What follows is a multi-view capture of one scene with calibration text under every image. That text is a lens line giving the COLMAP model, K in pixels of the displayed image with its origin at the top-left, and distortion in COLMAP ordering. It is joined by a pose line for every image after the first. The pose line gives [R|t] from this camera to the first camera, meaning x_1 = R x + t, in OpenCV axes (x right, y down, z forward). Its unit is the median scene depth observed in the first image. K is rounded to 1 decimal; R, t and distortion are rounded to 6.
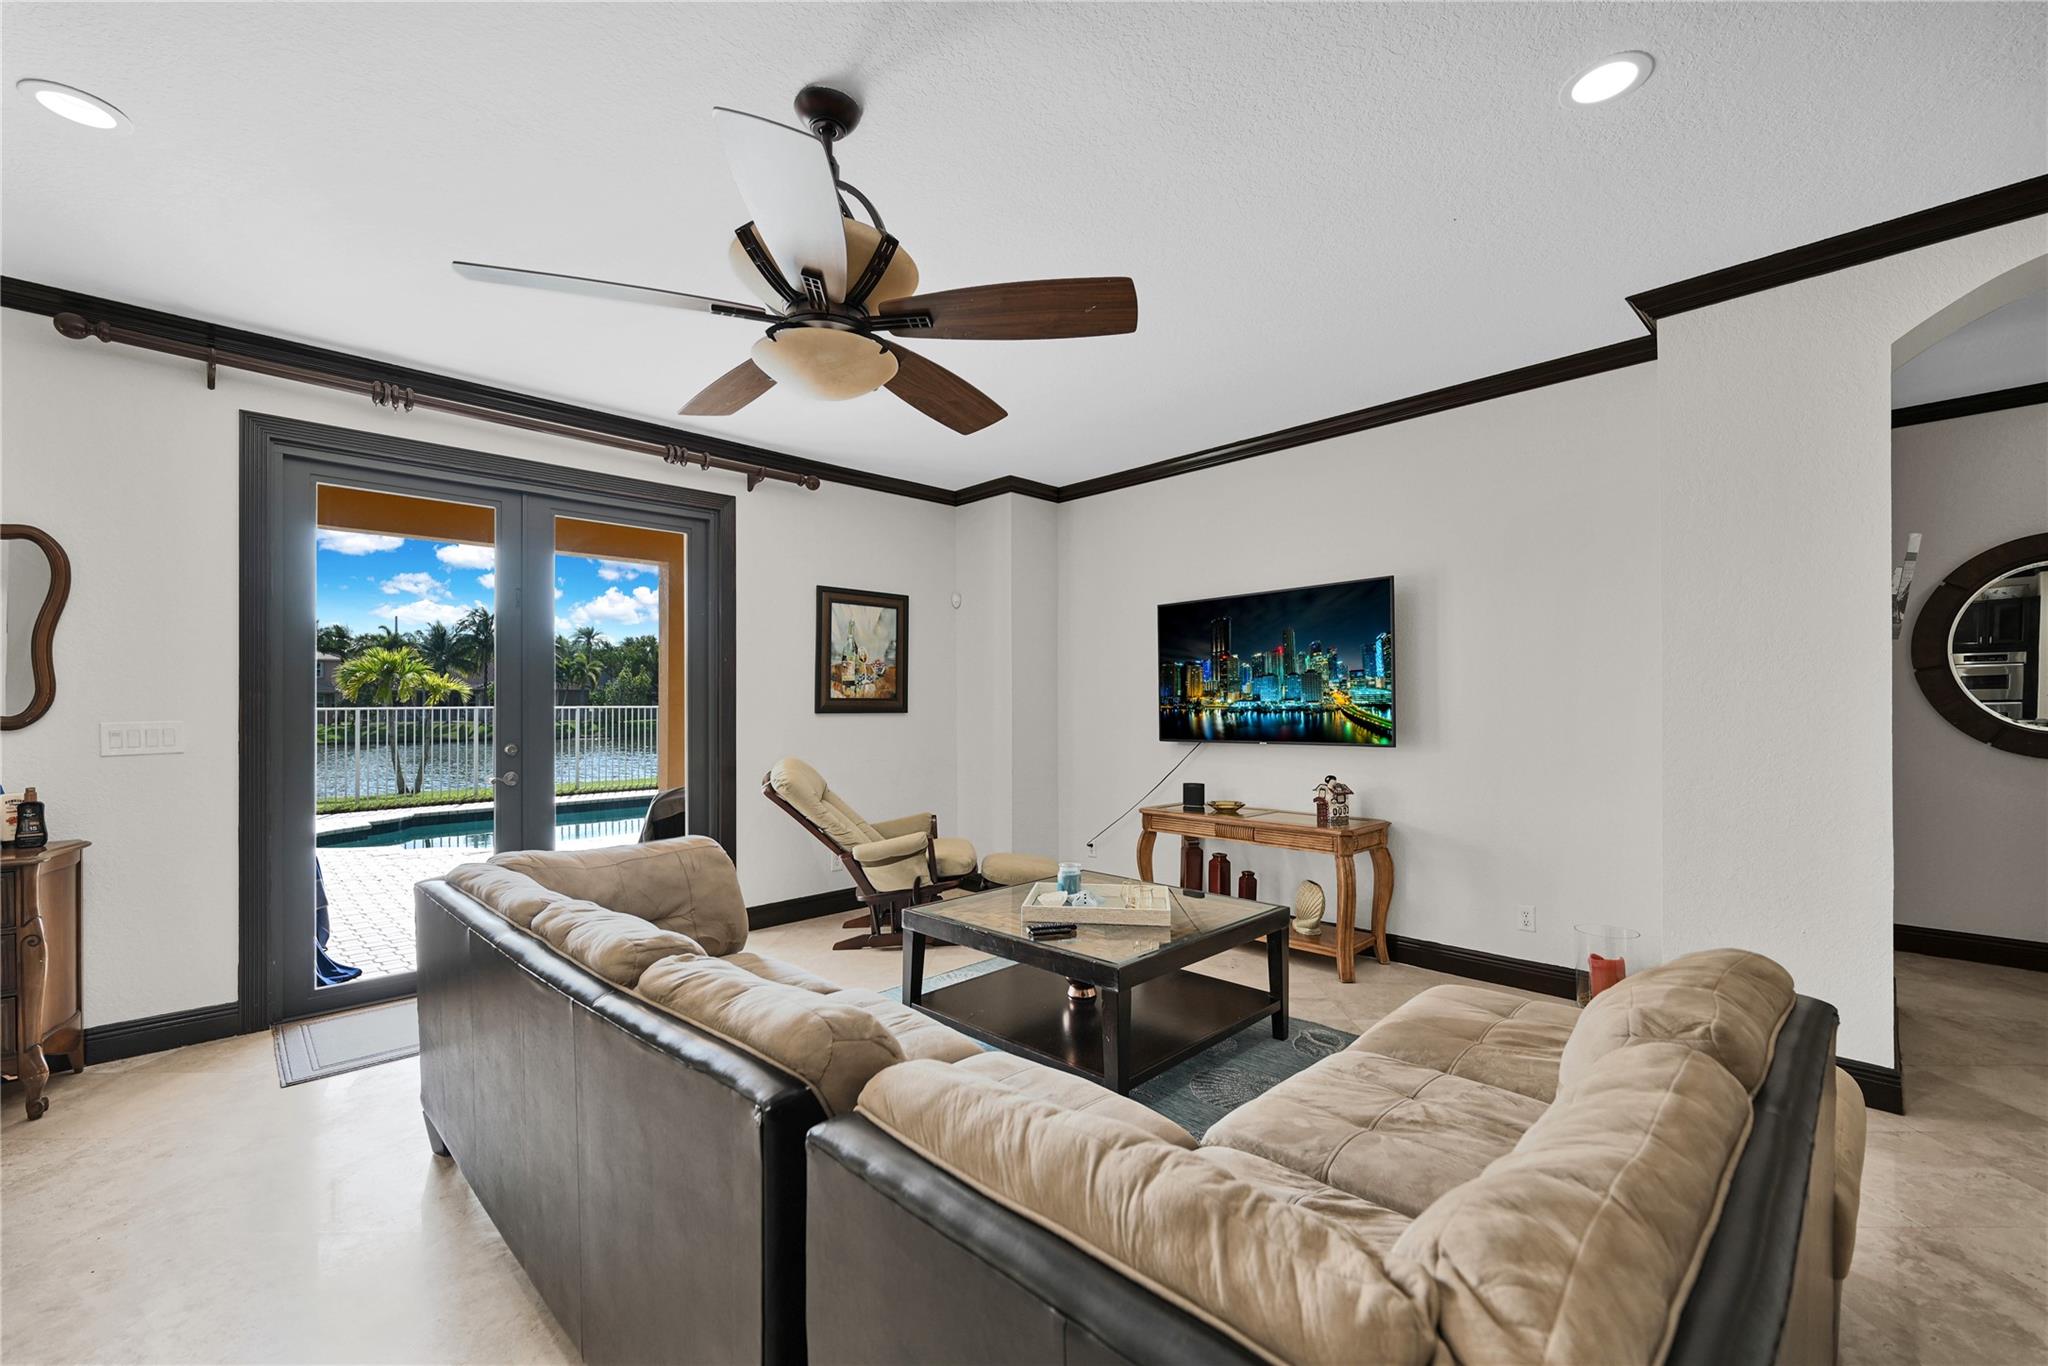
lens RADIAL K [[824.4, 0, 1026.0], [0, 824.4, 695.8], [0, 0, 1]] dist [0.000438, 0.000370]
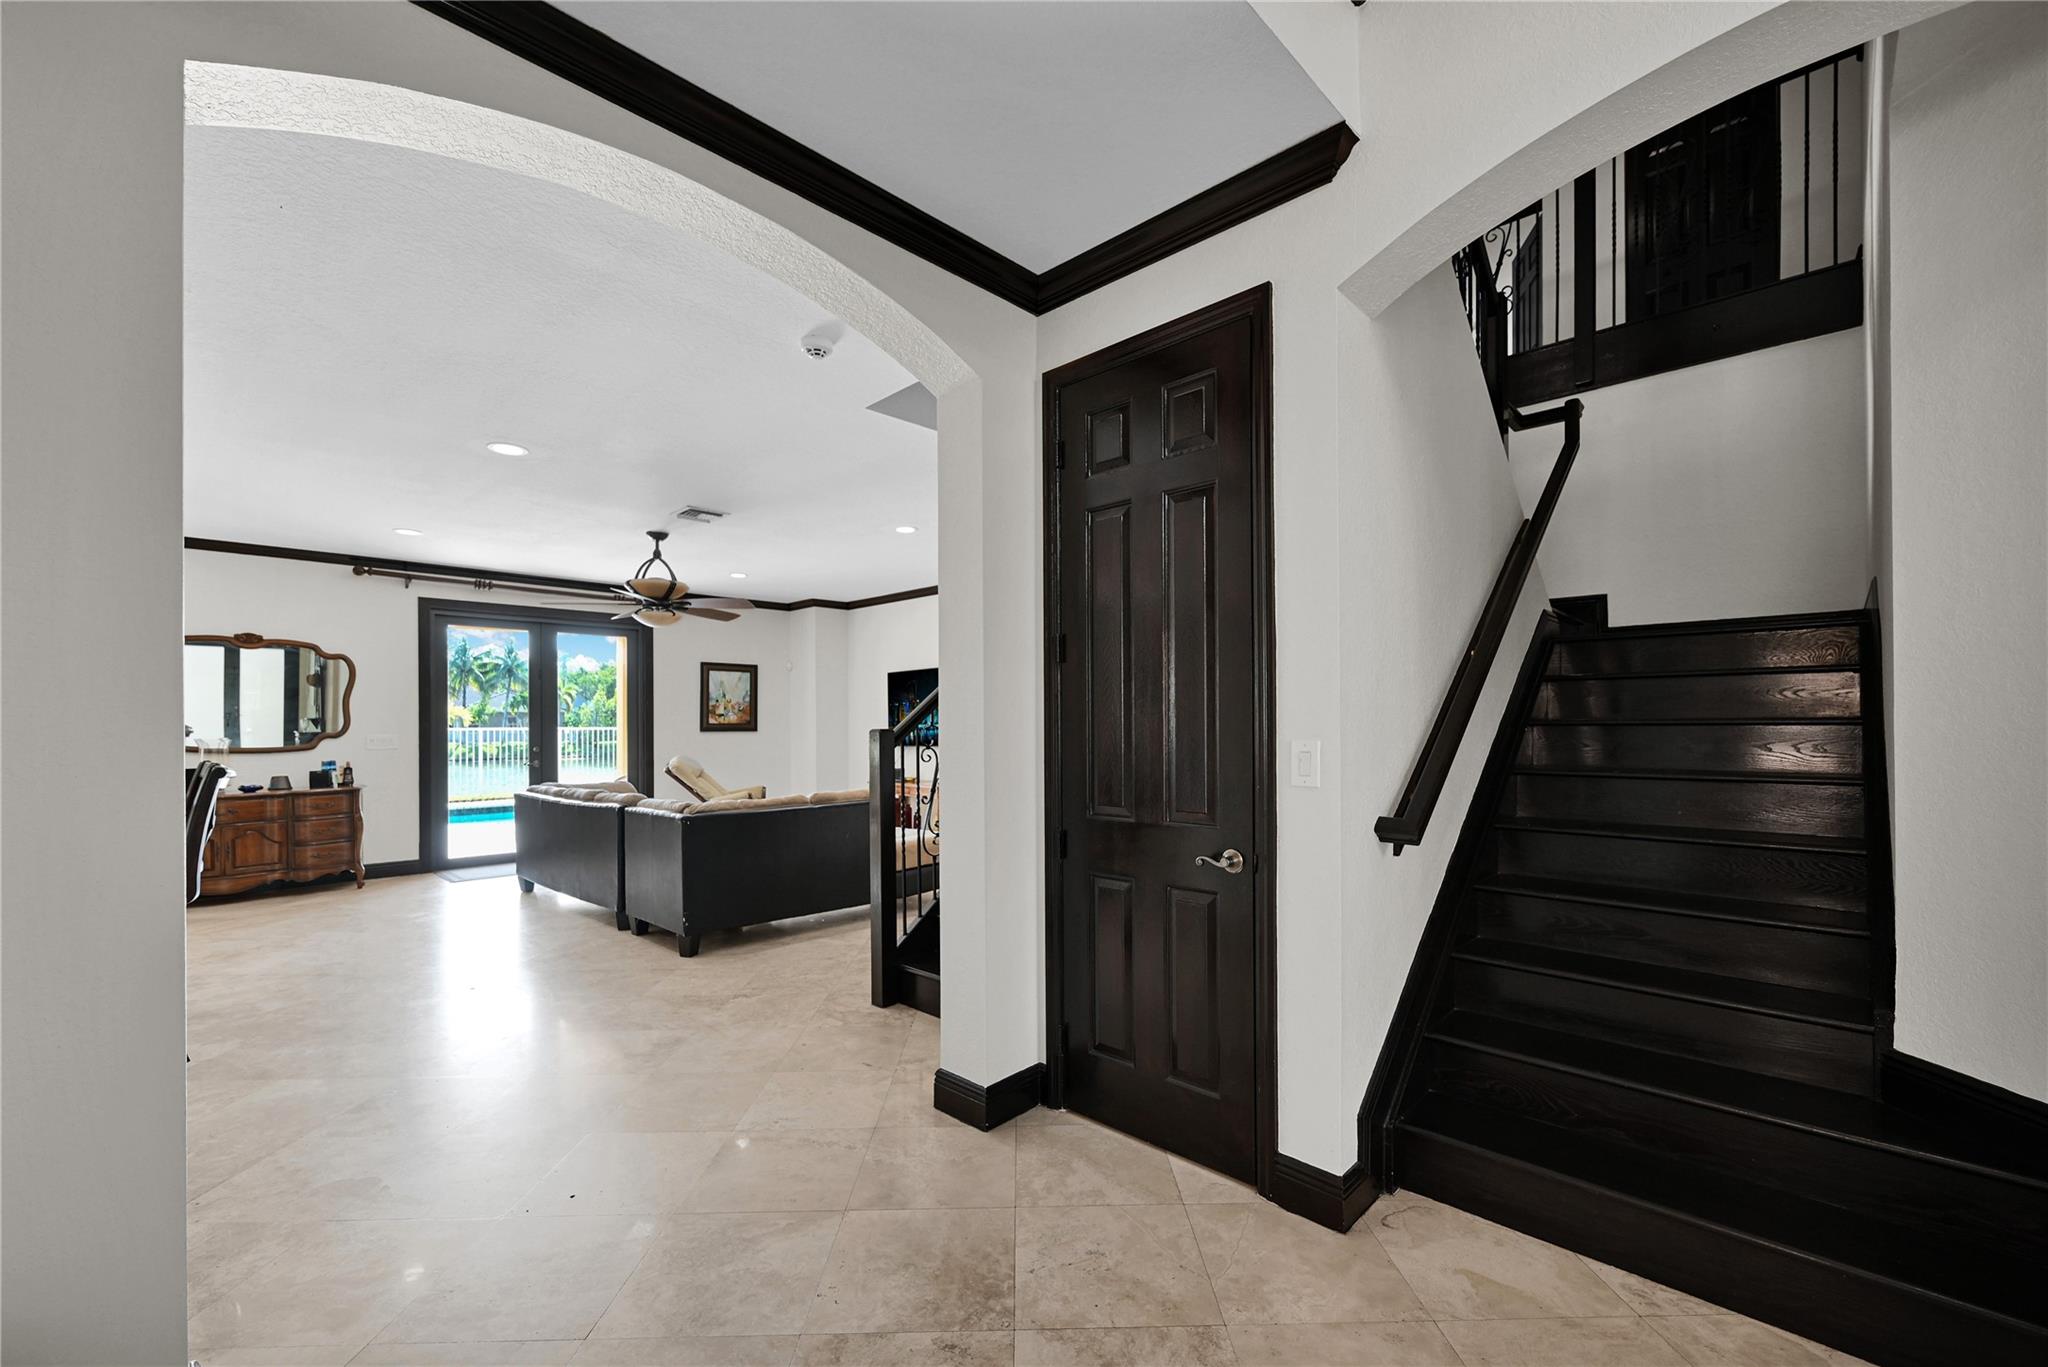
lens RADIAL K [[826.7, 0, 1028.2], [0, 826.7, 718.7], [0, 0, 1]] dist [0.000899, 0.000172]
pose [[0.999690, -0.002423, 0.024790, 0.423239], [0.002361, 0.999994, 0.002540, -0.010415], [-0.024796, -0.002481, 0.999689, -0.843673]]
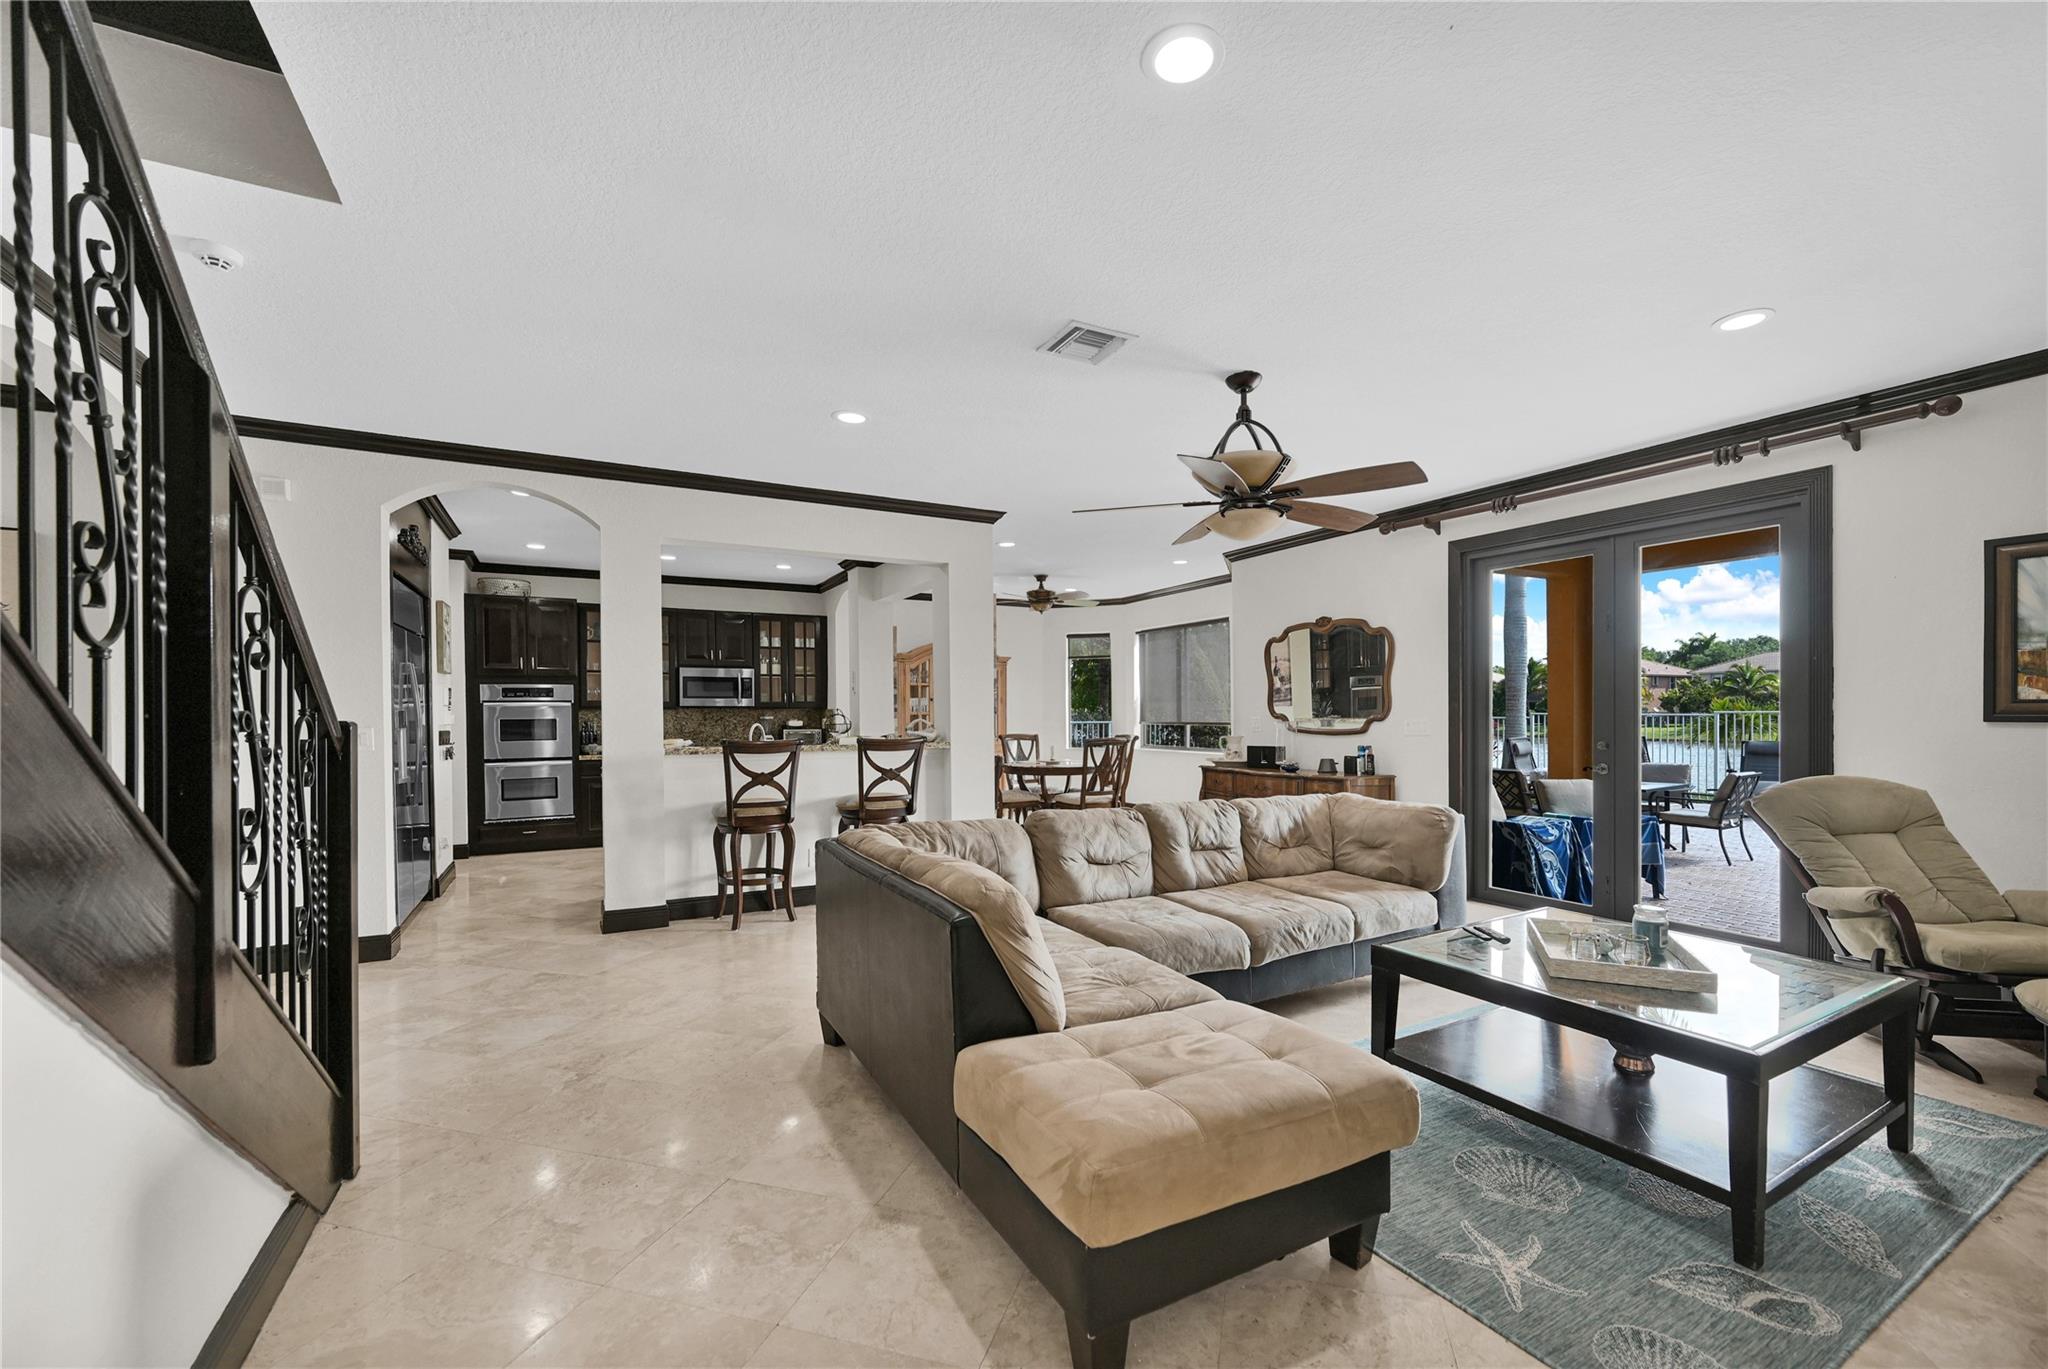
lens RADIAL K [[826.7, 0, 1028.2], [0, 826.7, 719.7], [0, 0, 1]] dist [0.000899, 0.000172]
pose [[-0.257399, 0.012696, -0.966222, 0.643416], [0.013802, 0.999860, 0.009461, 0.001651], [0.966207, -0.010900, -0.257539, 0.383409]]
